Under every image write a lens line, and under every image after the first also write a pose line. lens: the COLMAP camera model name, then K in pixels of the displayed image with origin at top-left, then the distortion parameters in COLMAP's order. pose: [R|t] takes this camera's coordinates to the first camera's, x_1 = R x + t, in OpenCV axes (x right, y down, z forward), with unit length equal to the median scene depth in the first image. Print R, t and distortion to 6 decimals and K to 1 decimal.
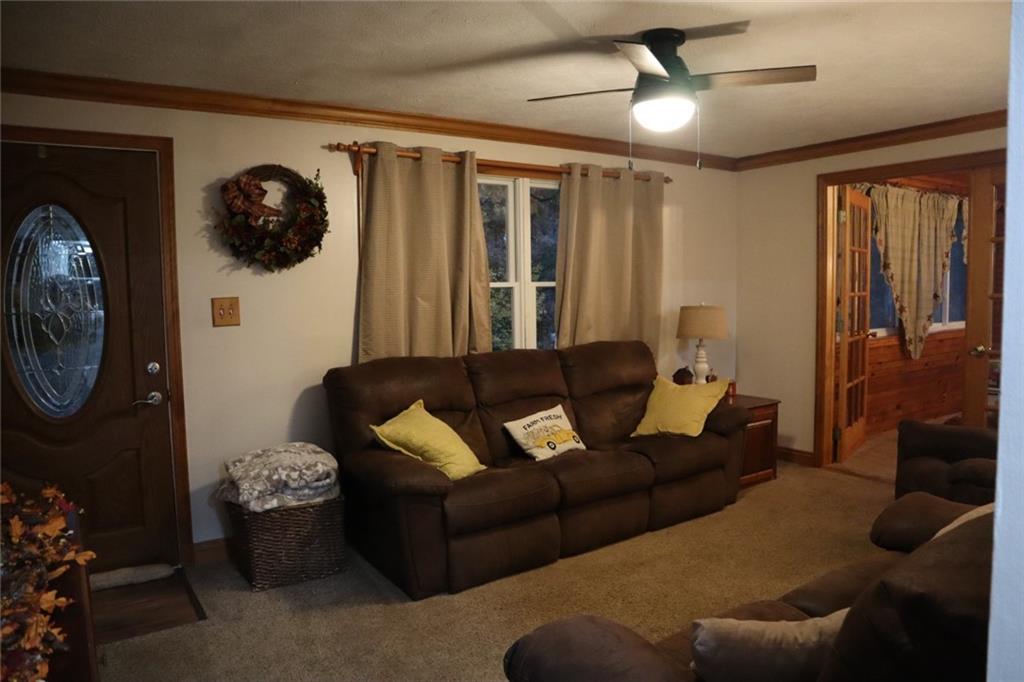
lens RADIAL K [[711.7, 0, 512.0], [0, 711.7, 341.0], [0, 0, 1]] dist [-0.132957, 0.095681]
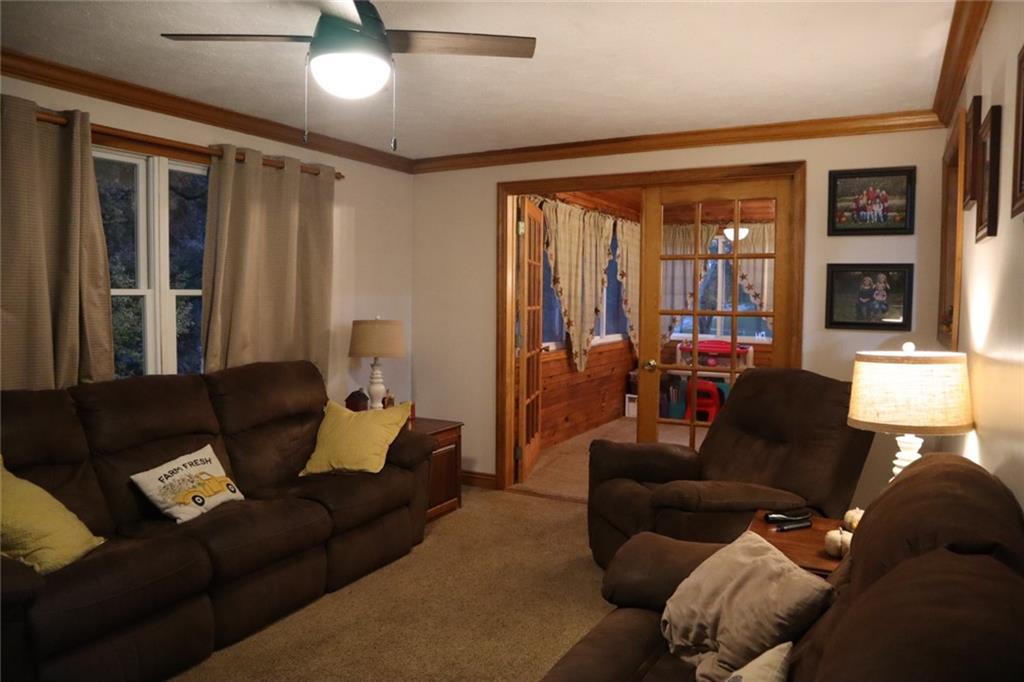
lens RADIAL K [[711.7, 0, 512.0], [0, 711.7, 341.0], [0, 0, 1]] dist [-0.132957, 0.095681]
pose [[0.889014, -0.006305, 0.457838, 0.012981], [0.013459, 0.999833, -0.012366, -0.010912], [-0.457683, 0.017155, 0.888950, 0.141969]]
